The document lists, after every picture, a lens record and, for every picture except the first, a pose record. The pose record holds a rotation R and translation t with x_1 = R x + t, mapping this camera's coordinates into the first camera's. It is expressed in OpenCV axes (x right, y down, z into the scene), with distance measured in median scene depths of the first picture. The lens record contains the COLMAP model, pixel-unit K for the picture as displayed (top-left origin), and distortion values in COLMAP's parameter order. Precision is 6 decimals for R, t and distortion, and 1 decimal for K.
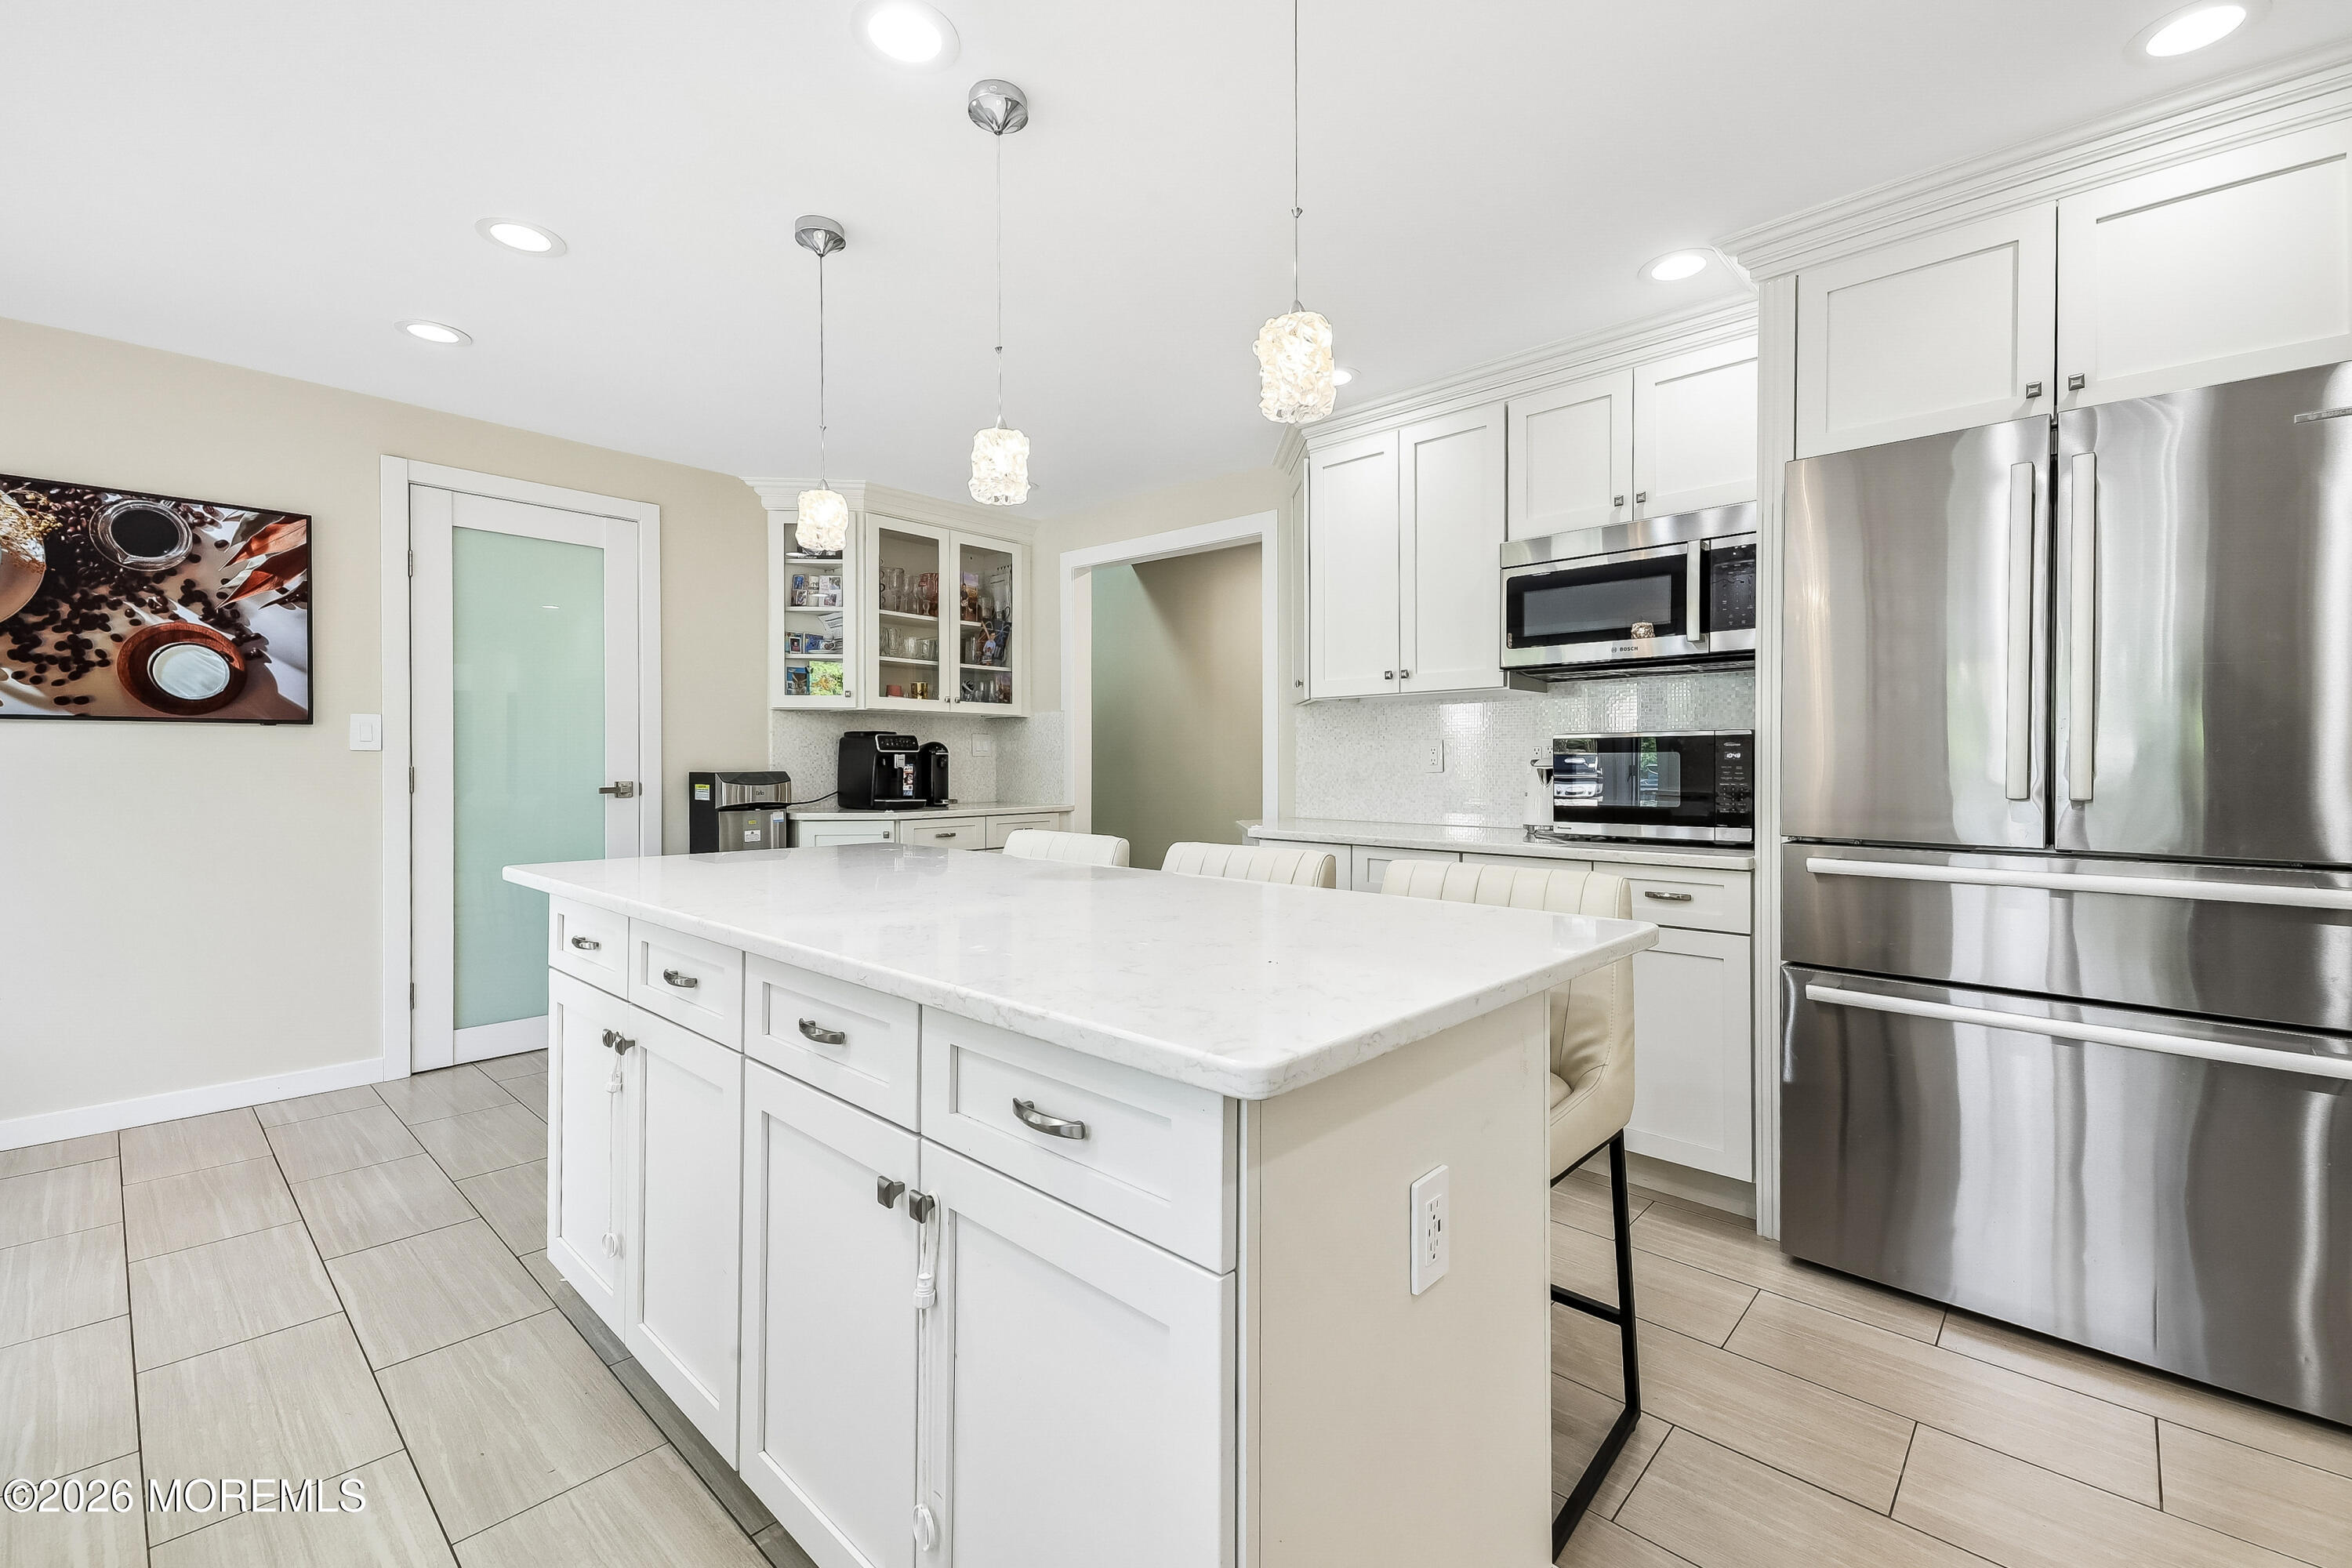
lens RADIAL K [[981.2, 0, 1177.2], [0, 981.2, 766.7], [0, 0, 1]] dist [0.008418, -0.000716]
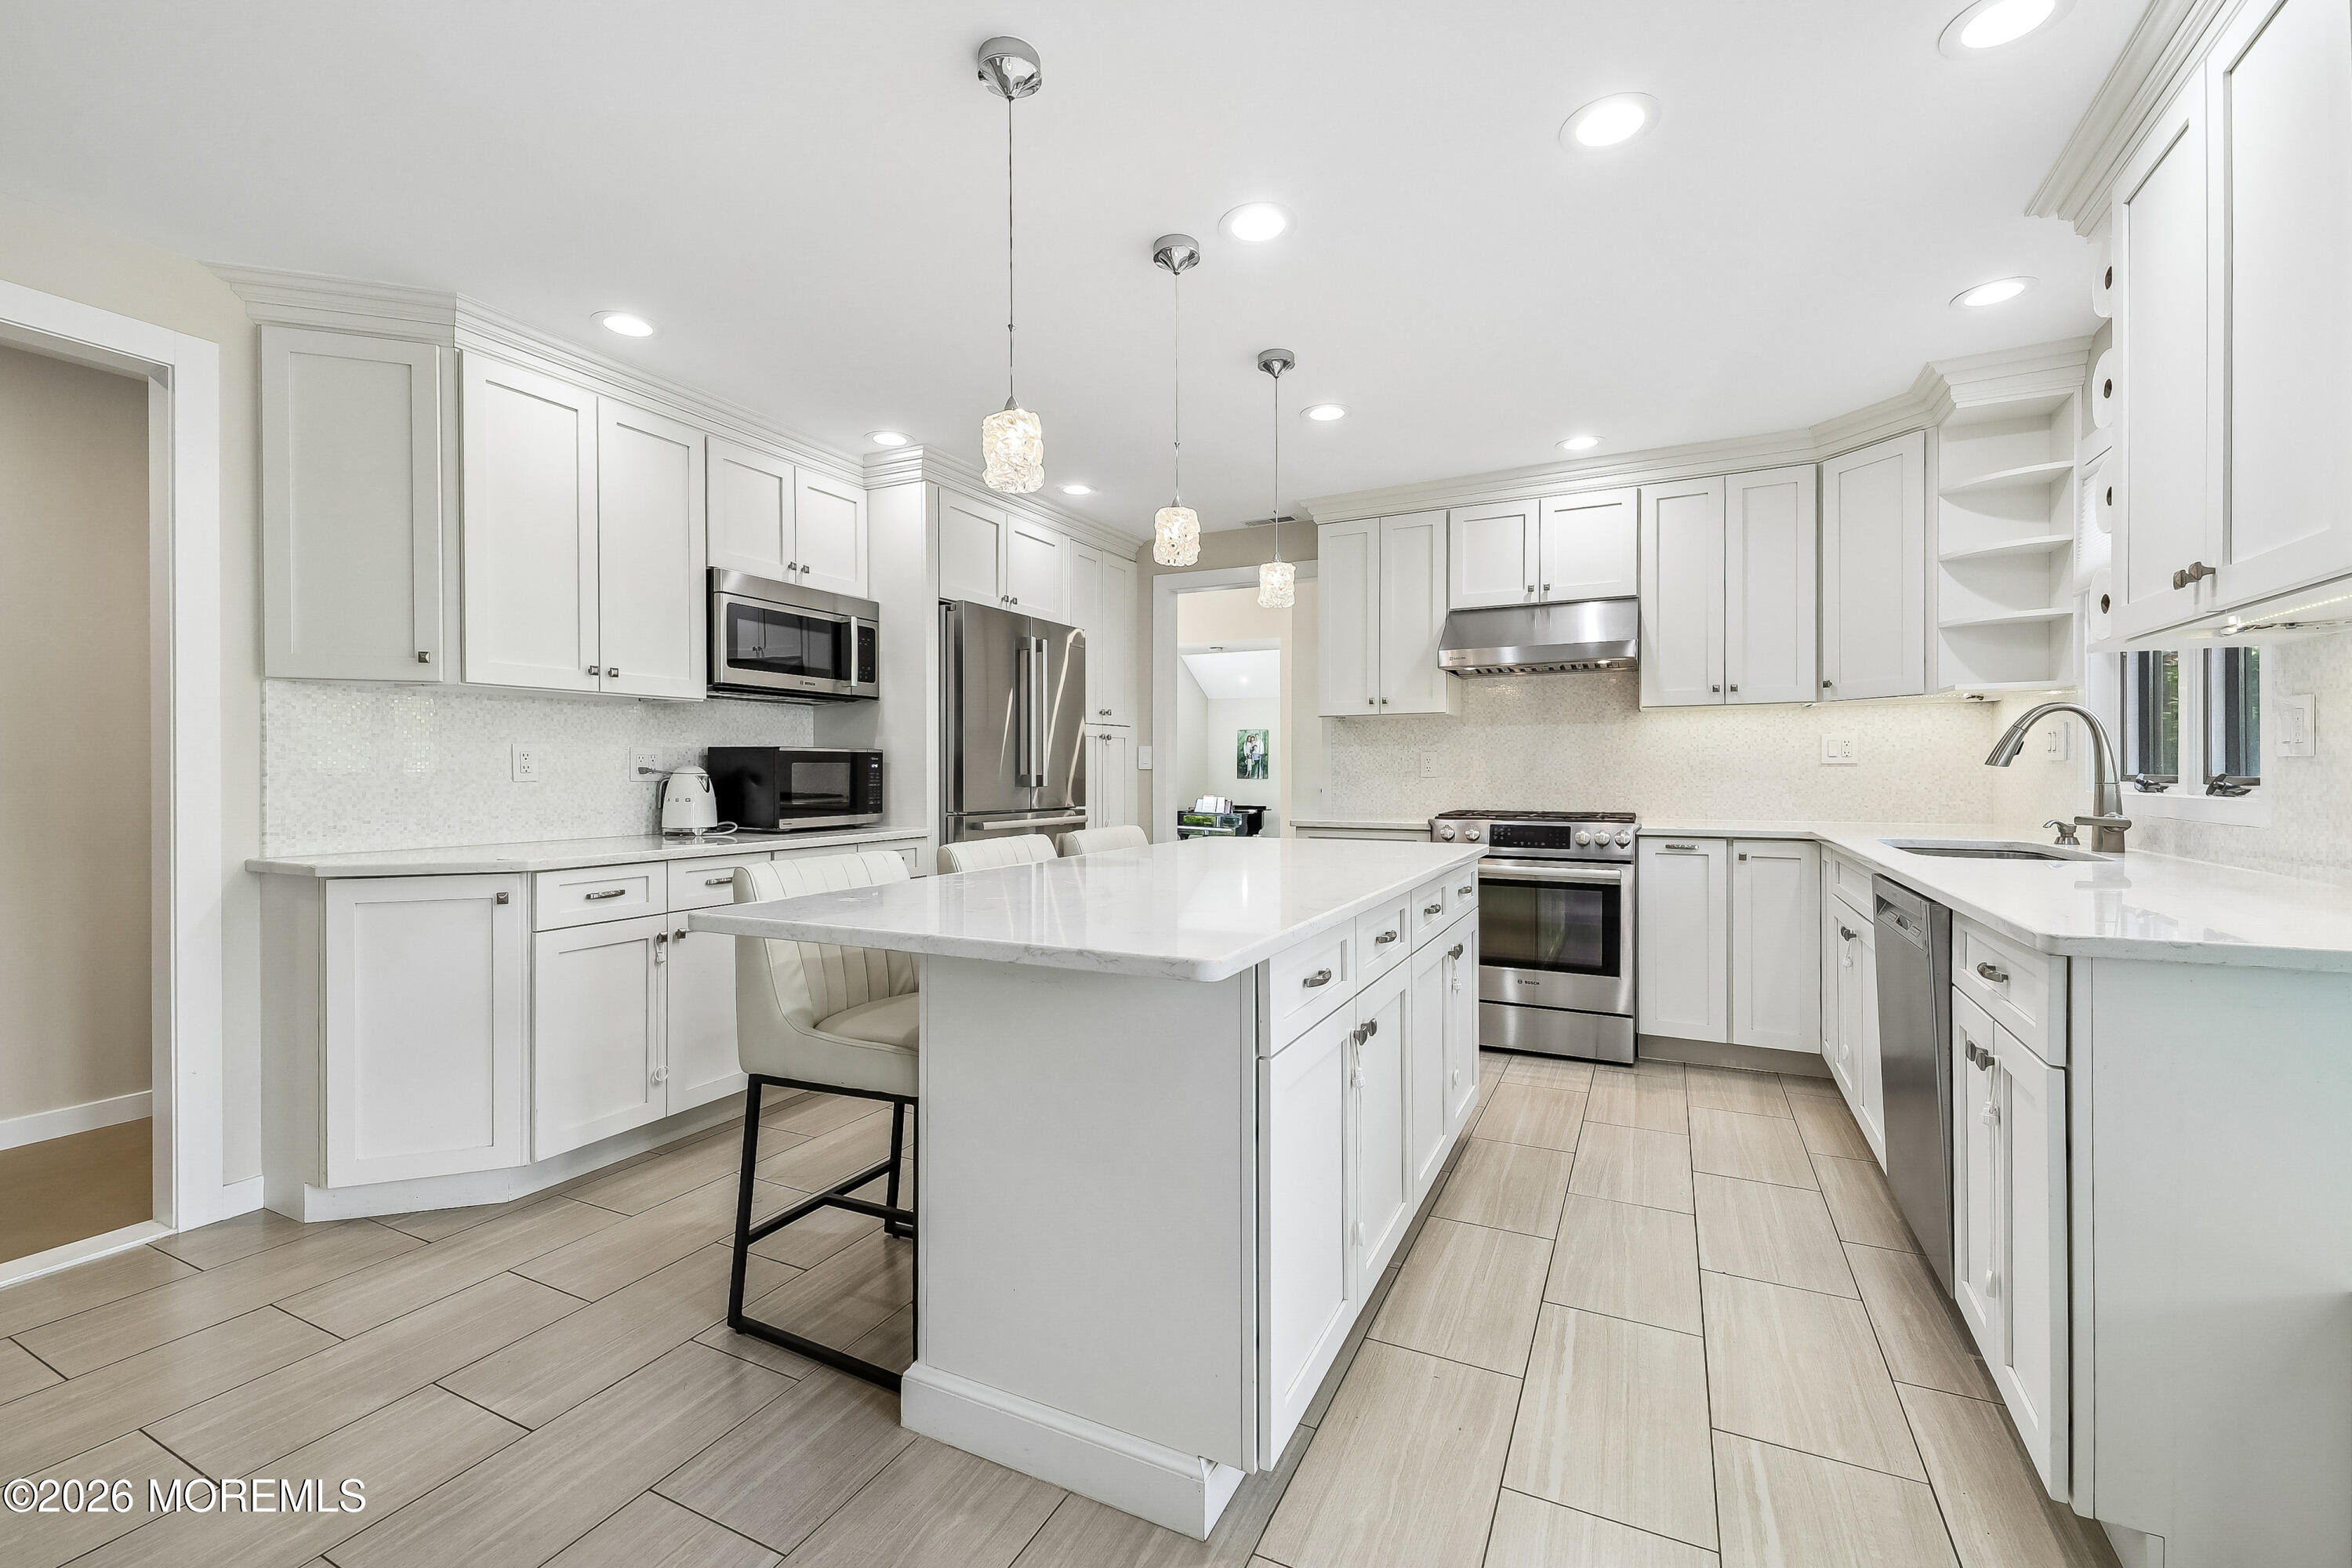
lens RADIAL K [[981.2, 0, 1155.6], [0, 981.2, 774.8], [0, 0, 1]] dist [0.008418, -0.000716]
pose [[-0.264756, 0.000010, 0.964315, -0.811996], [0.005818, 0.999982, 0.001587, 0.002169], [-0.964298, 0.006031, -0.264752, 0.792796]]
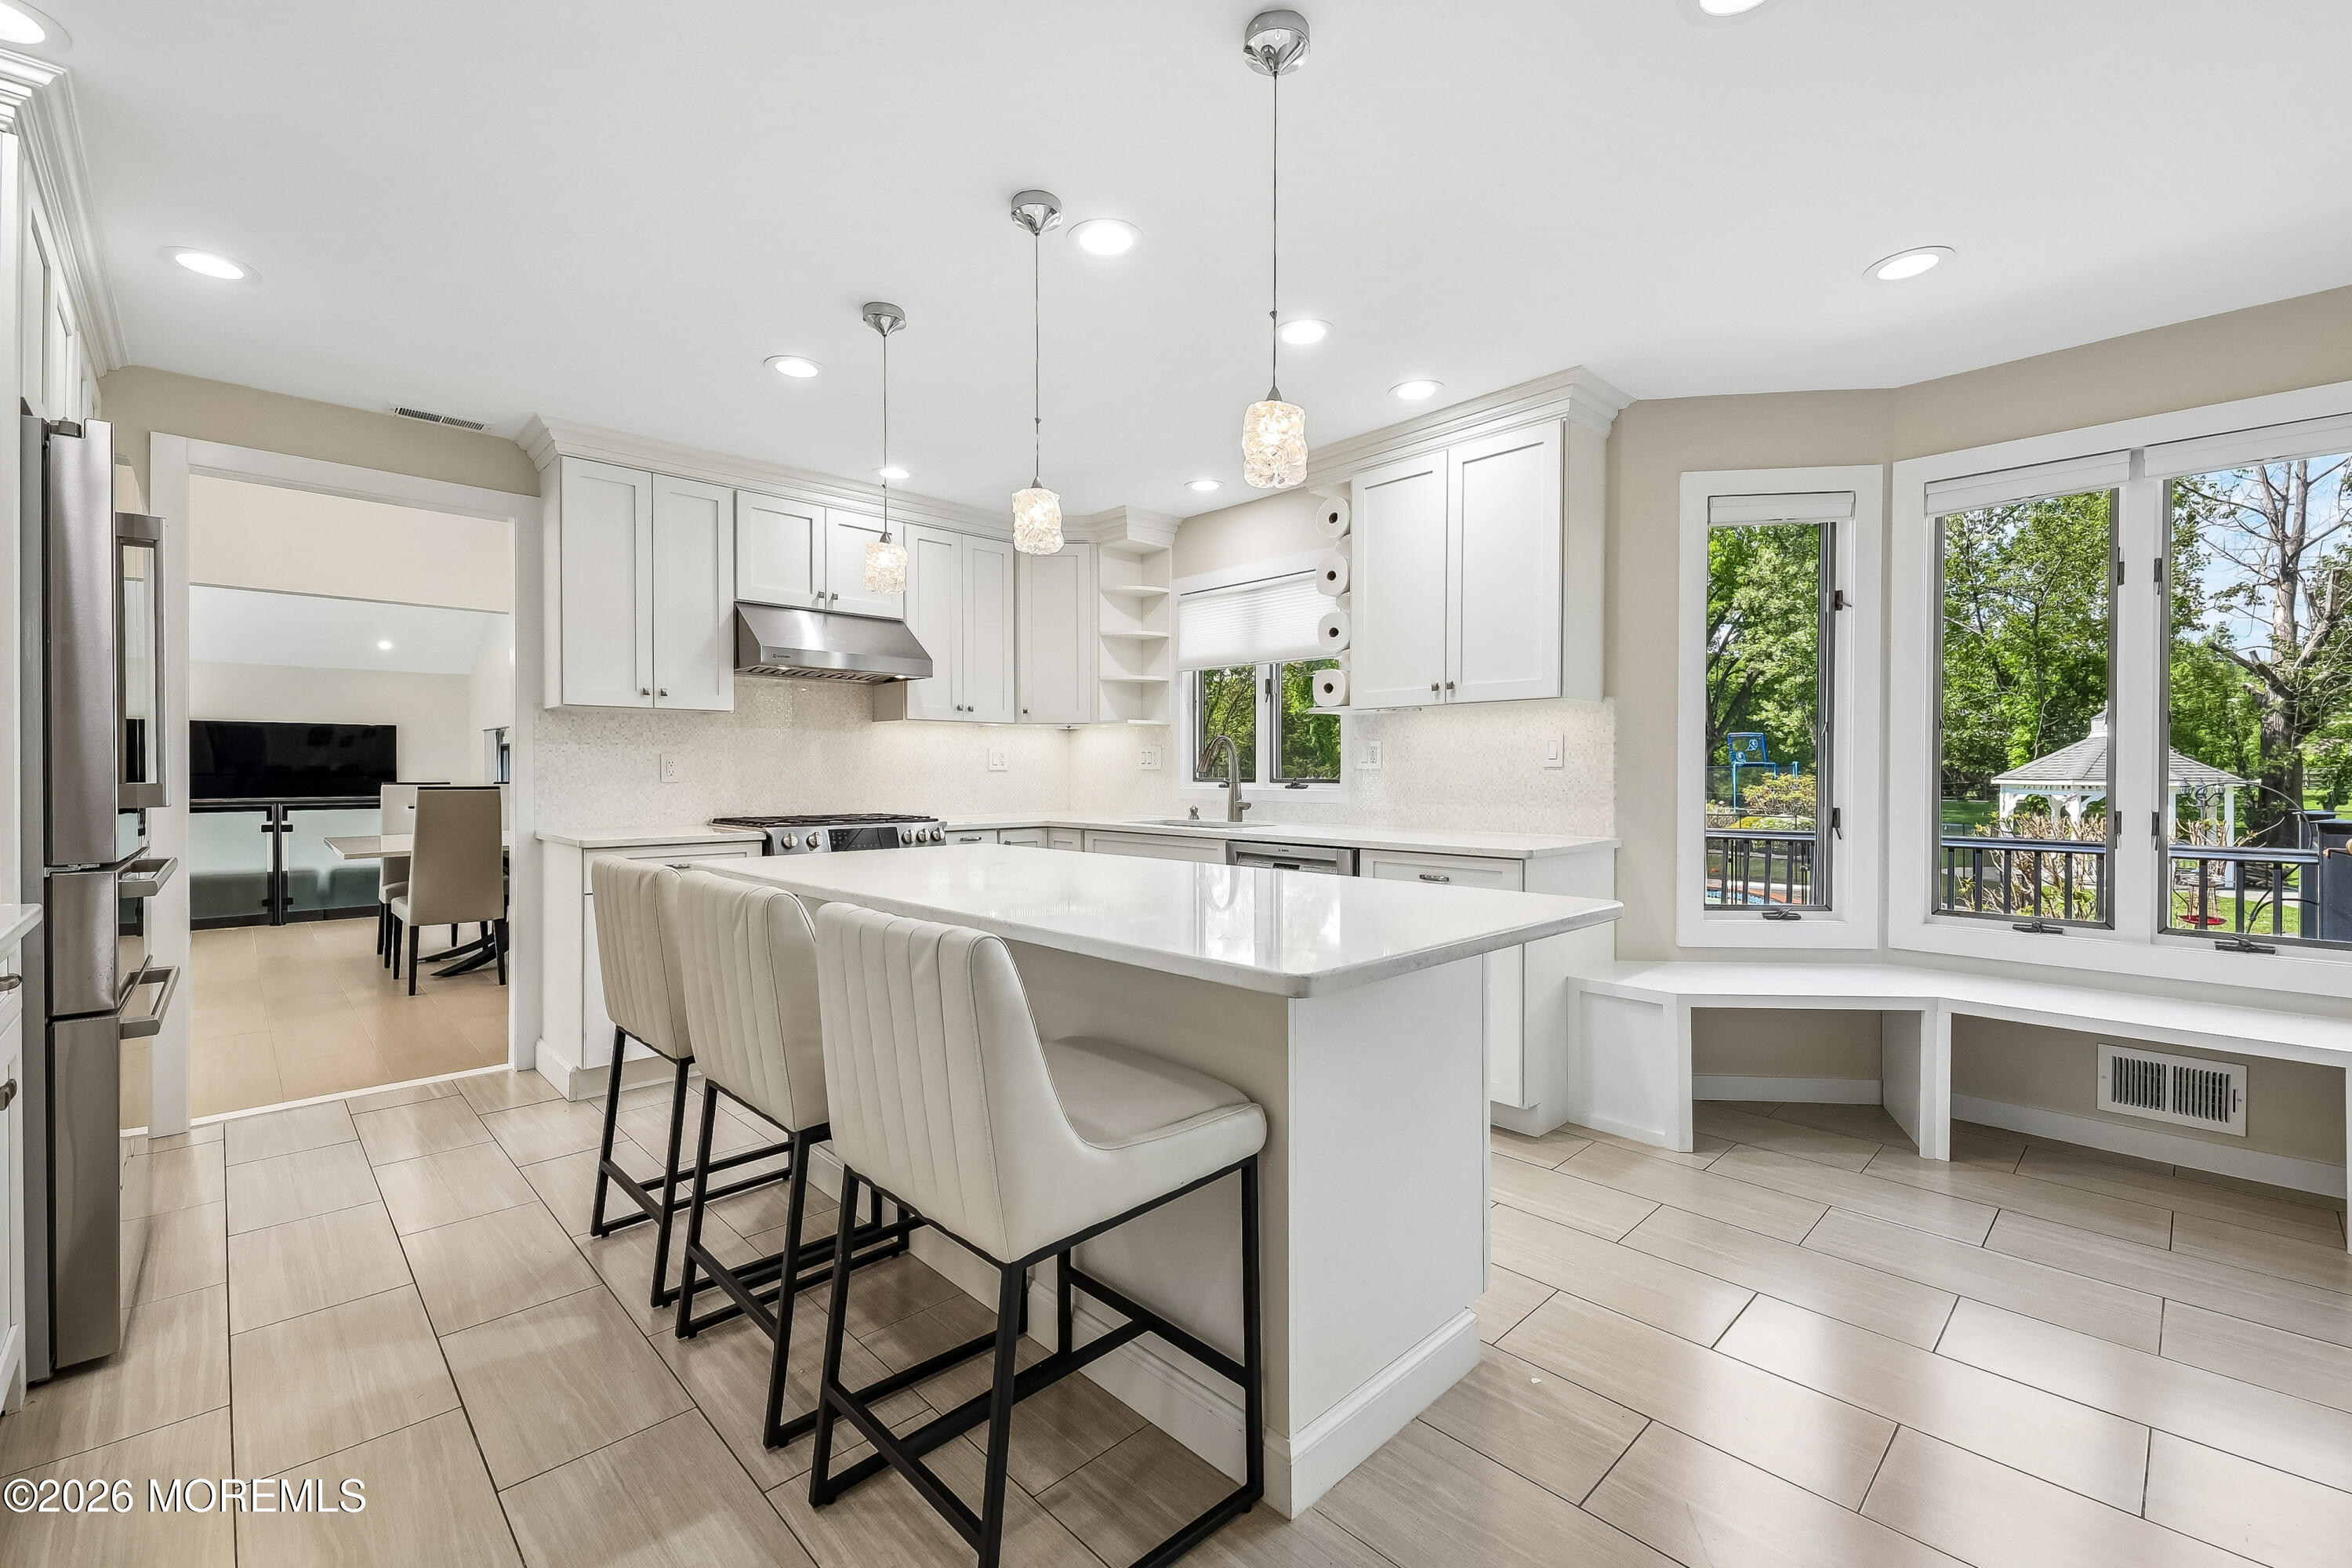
lens RADIAL K [[981.2, 0, 1170.6], [0, 981.2, 787.0], [0, 0, 1]] dist [0.008418, -0.000716]
pose [[-0.998248, 0.000090, 0.059170, -0.239586], [0.001087, 0.999858, 0.016822, -0.004053], [-0.059160, 0.016857, -0.998106, 1.250599]]
